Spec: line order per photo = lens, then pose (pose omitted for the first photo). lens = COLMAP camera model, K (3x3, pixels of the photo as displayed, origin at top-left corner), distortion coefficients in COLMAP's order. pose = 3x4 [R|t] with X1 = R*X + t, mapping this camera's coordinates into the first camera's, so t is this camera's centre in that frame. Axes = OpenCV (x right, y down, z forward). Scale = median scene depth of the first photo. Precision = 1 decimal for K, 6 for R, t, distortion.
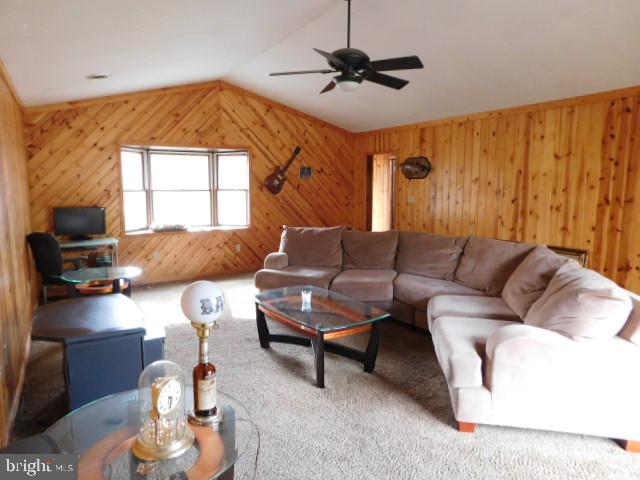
lens RADIAL K [[417.2, 0, 320.0], [0, 417.2, 240.0], [0, 0, 1]] dist [-0.080819, 0.049315]
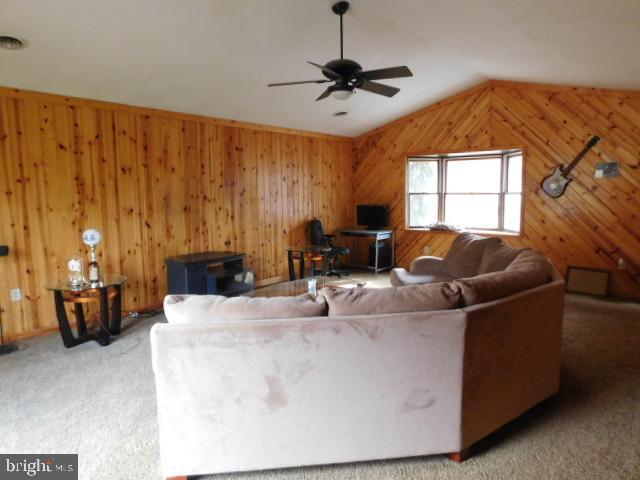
lens RADIAL K [[417.2, 0, 320.0], [0, 417.2, 240.0], [0, 0, 1]] dist [-0.080819, 0.049315]
pose [[0.310027, 0.098728, -0.945588, 0.566898], [-0.109668, 0.991668, 0.067583, -0.034092], [0.944381, 0.082748, 0.318271, 0.333581]]
